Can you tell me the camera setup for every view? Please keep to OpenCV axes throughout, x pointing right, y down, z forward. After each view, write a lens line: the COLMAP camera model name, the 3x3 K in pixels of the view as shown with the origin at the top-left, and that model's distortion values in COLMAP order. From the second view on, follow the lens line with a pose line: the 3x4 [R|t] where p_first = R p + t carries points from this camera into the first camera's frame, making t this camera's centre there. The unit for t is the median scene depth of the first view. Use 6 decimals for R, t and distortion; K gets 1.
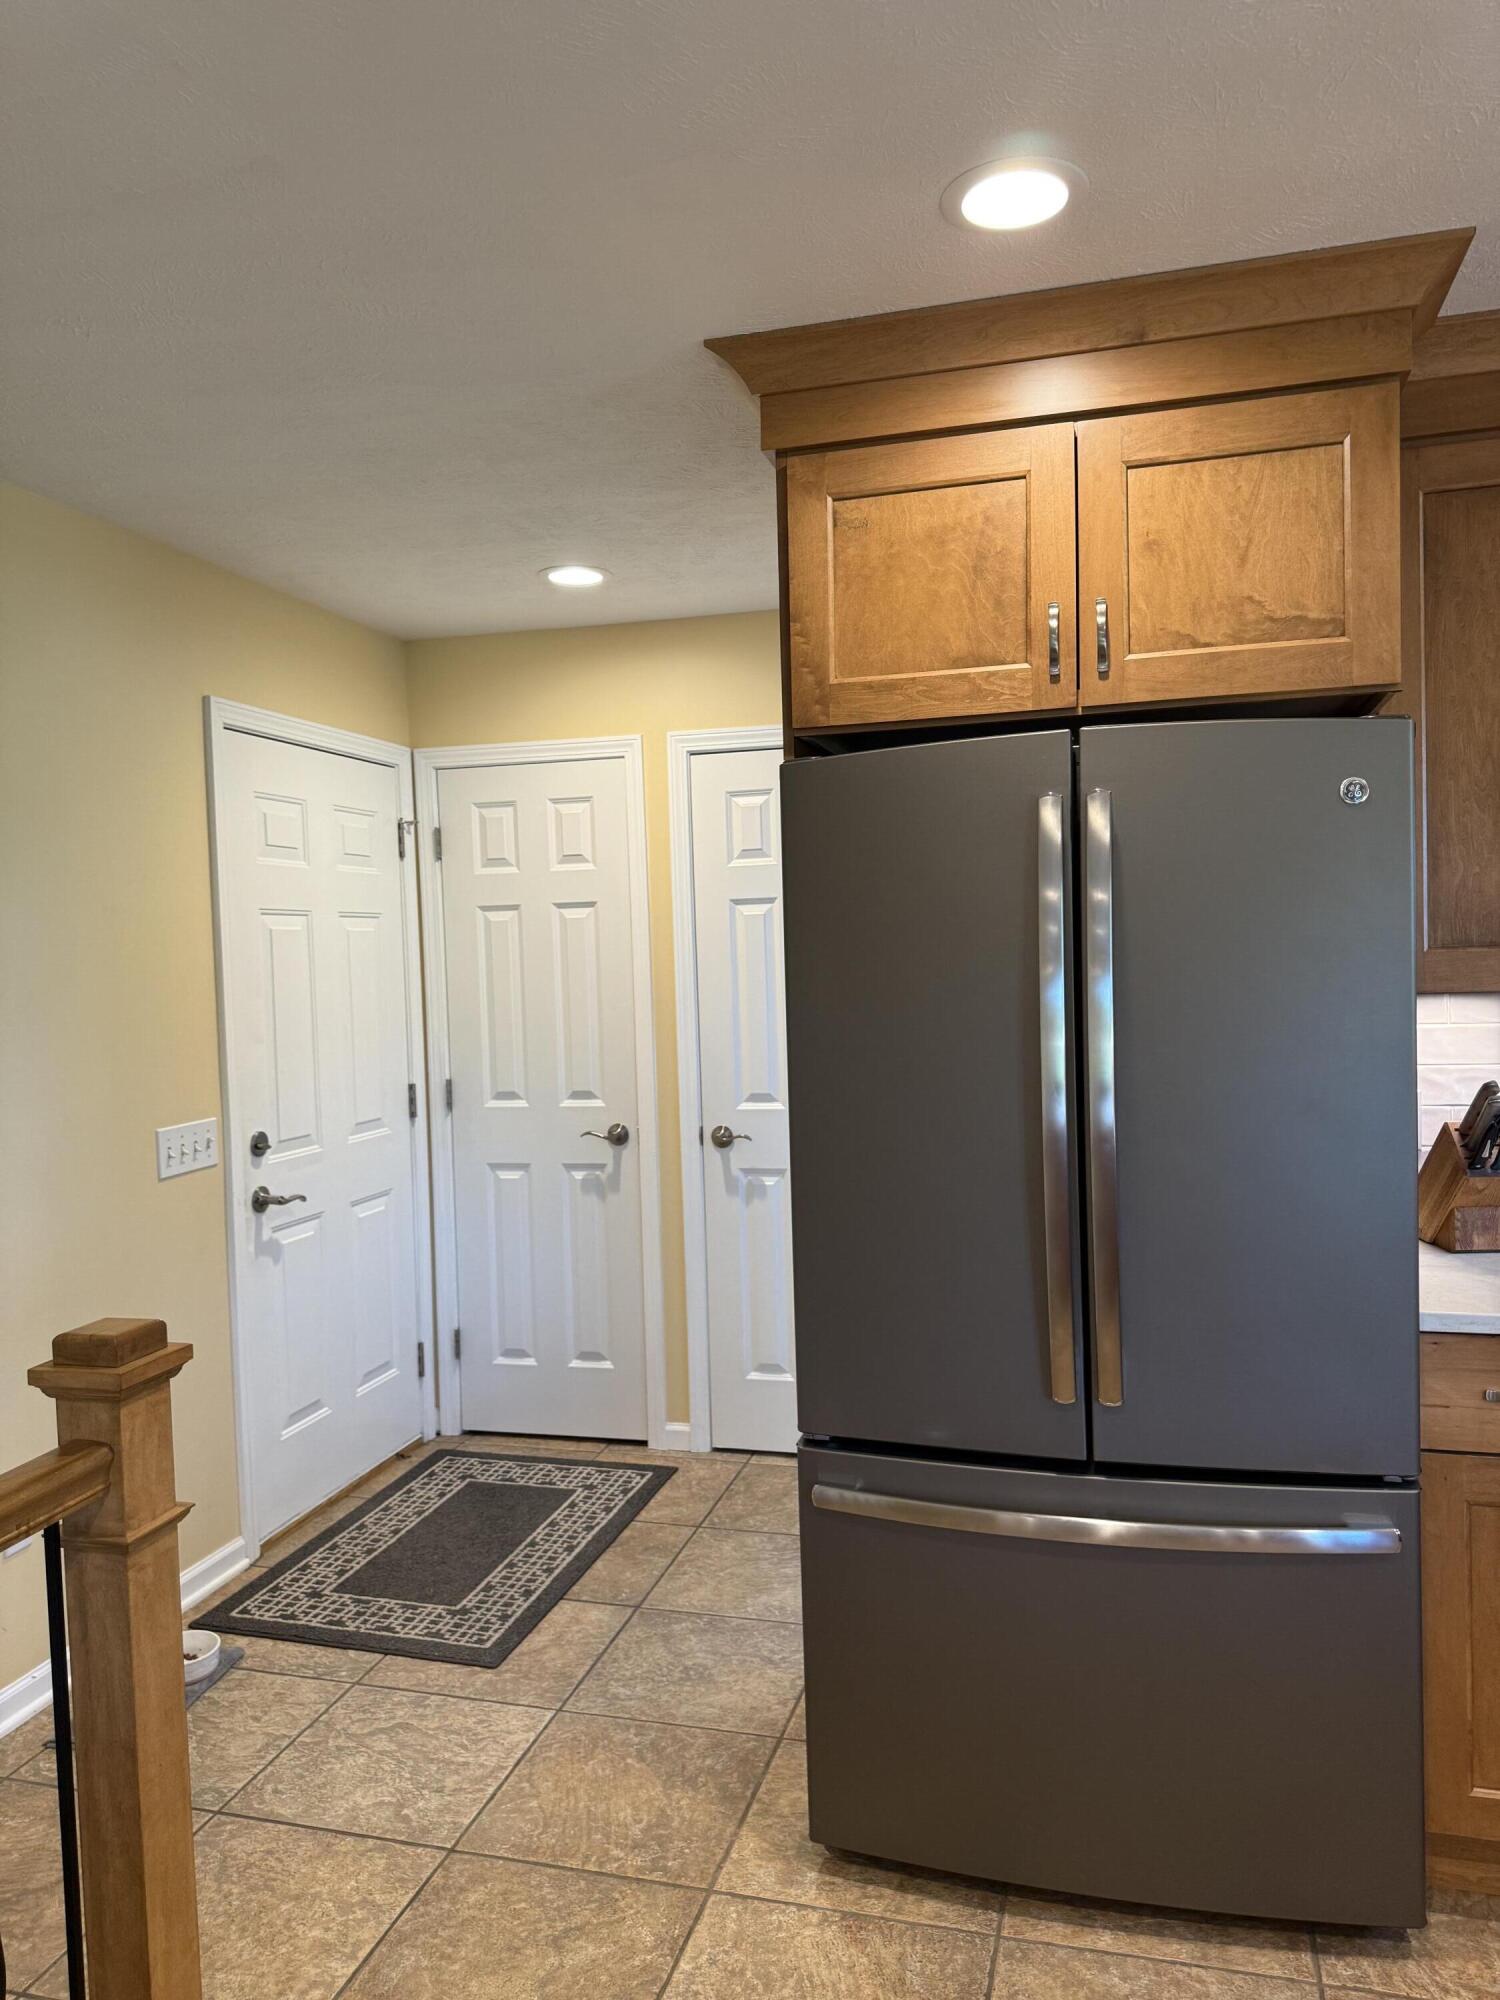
lens RADIAL K [[1416.1, 0, 765.1], [0, 1416.1, 1011.4], [0, 0, 1]] dist [0.022931, -0.029217]
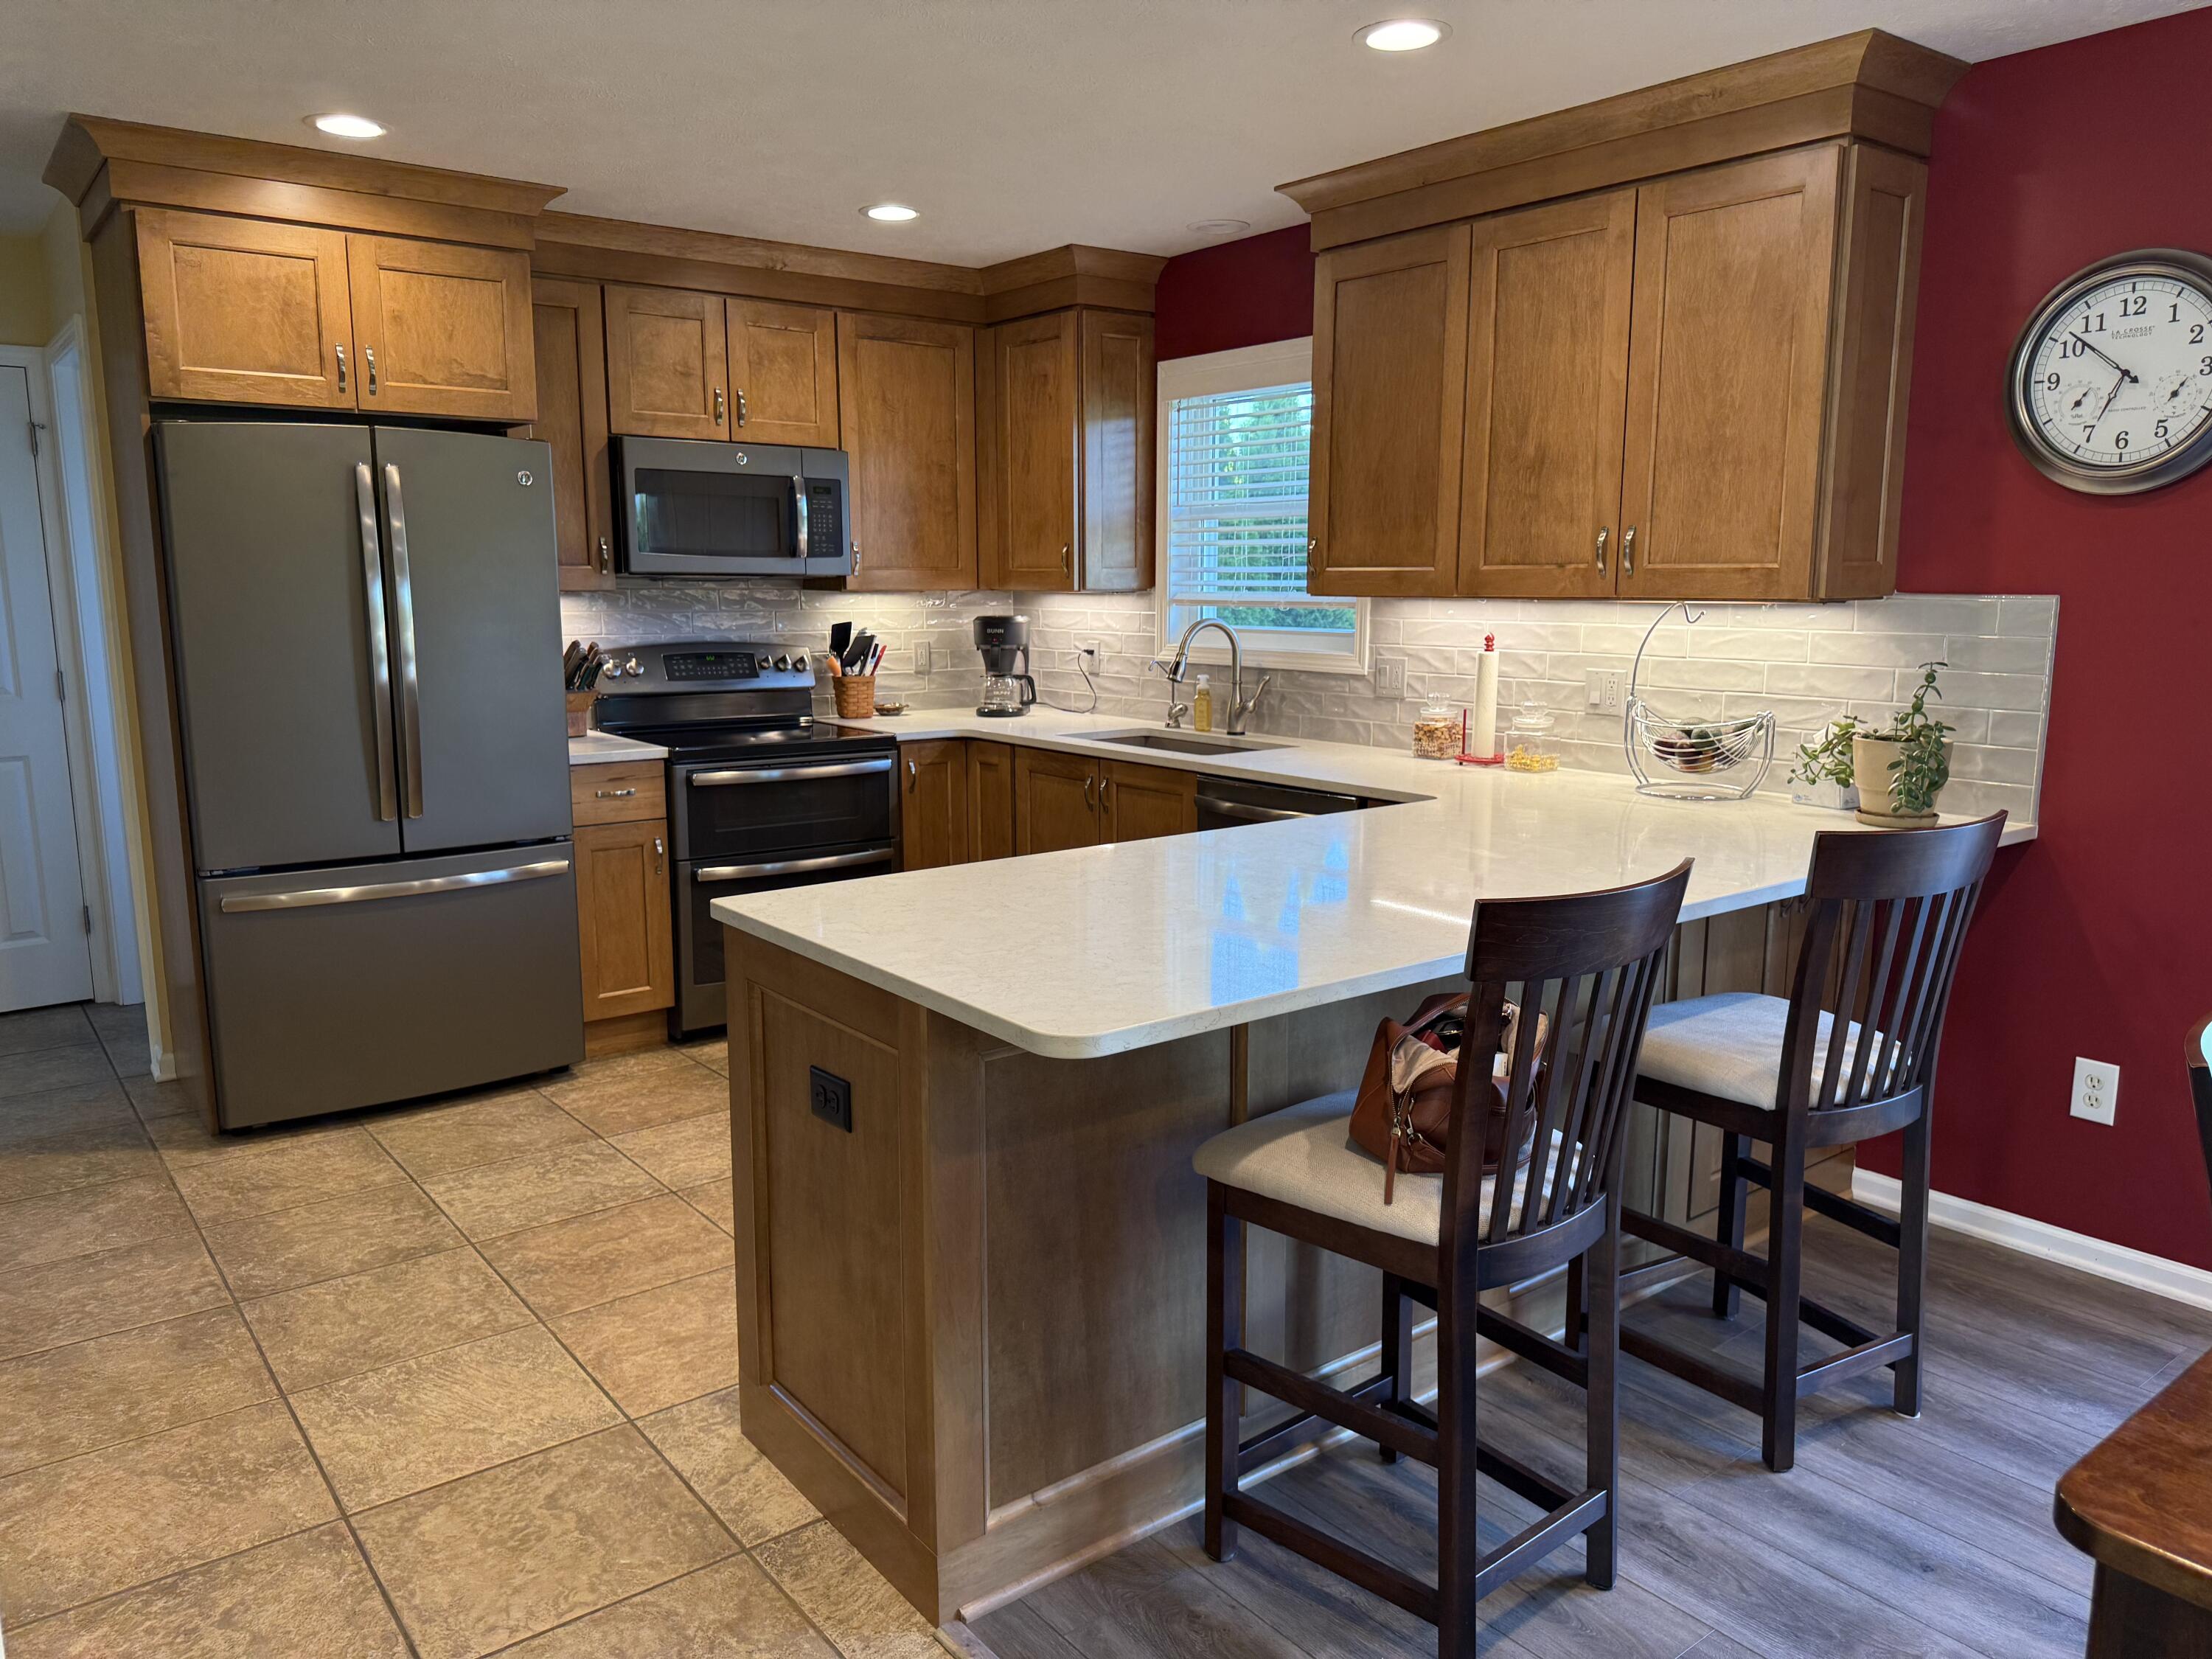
lens RADIAL K [[1566.2, 0, 1121.9], [0, 1566.2, 857.8], [0, 0, 1]] dist [0.022931, -0.029217]
pose [[0.587089, -0.110221, 0.801984, -0.782582], [0.015448, 0.992032, 0.125032, 0.090338], [-0.809375, -0.061016, 0.584114, -0.827961]]
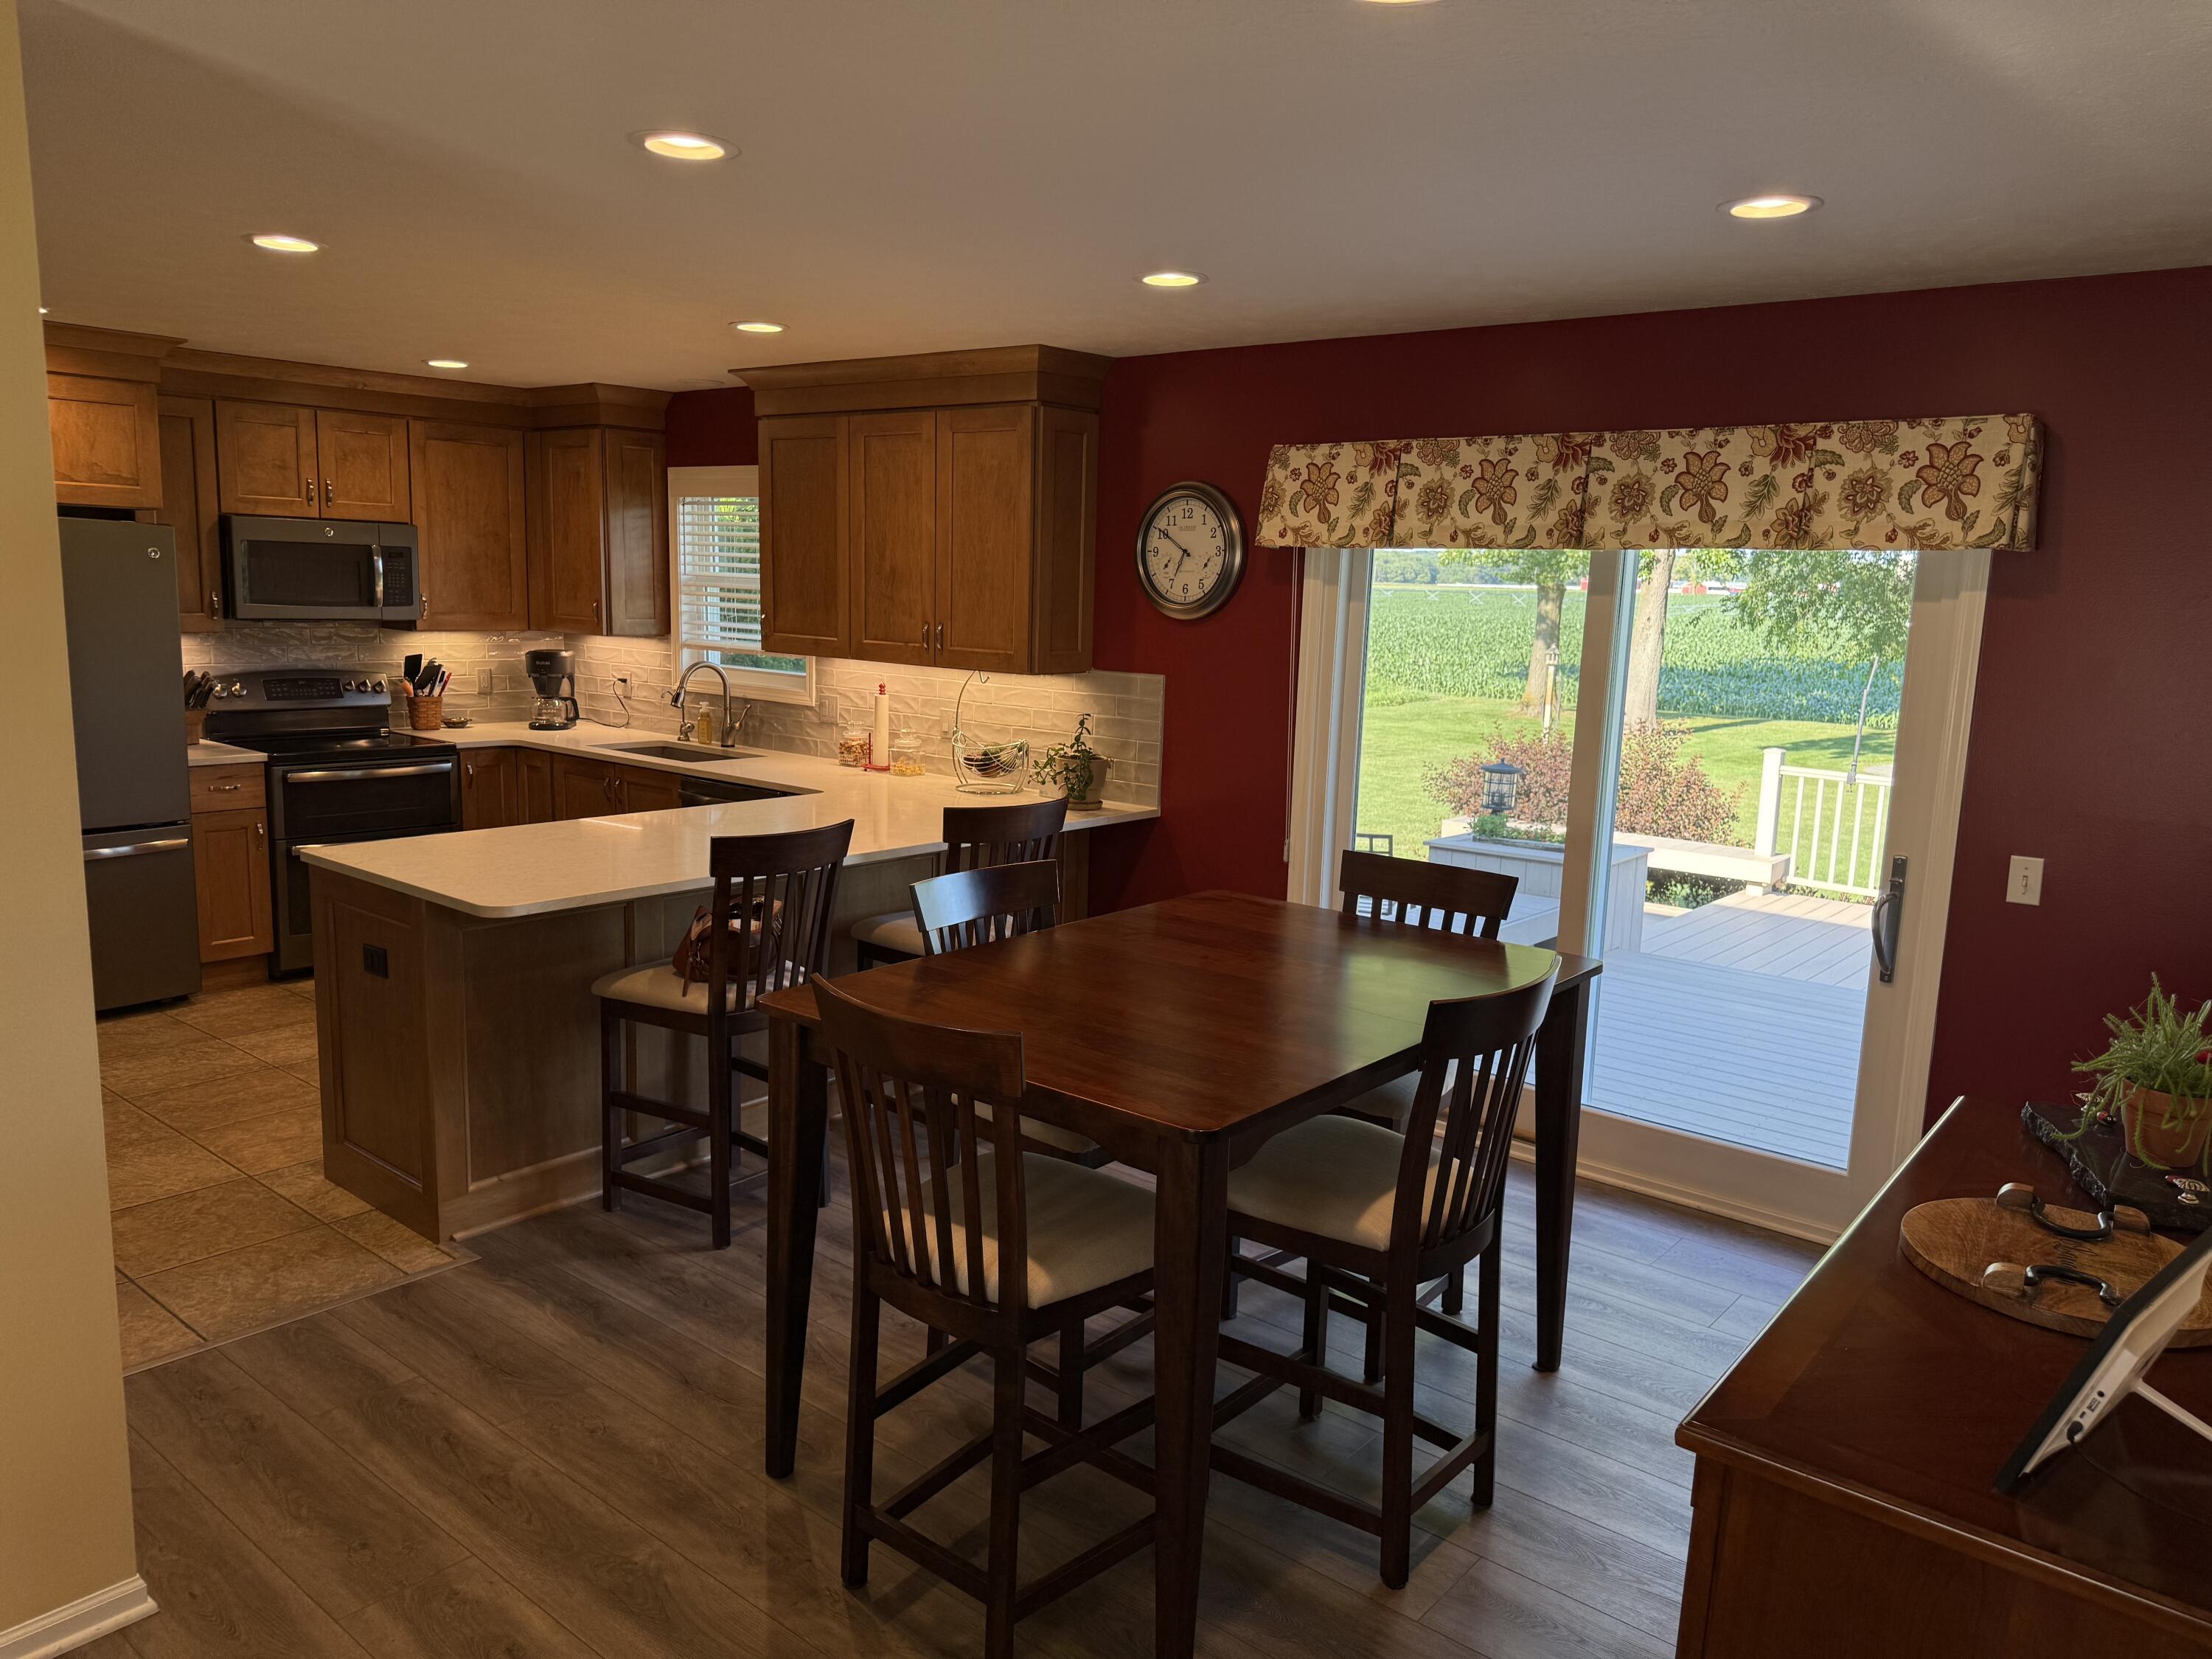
lens RADIAL K [[1566.2, 0, 1109.9], [0, 1566.2, 845.4], [0, 0, 1]] dist [0.022931, -0.029217]
pose [[0.400339, -0.105105, 0.910320, -1.386658], [-0.006268, 0.993063, 0.117415, 0.023475], [-0.916346, -0.052712, 0.396903, -1.569975]]
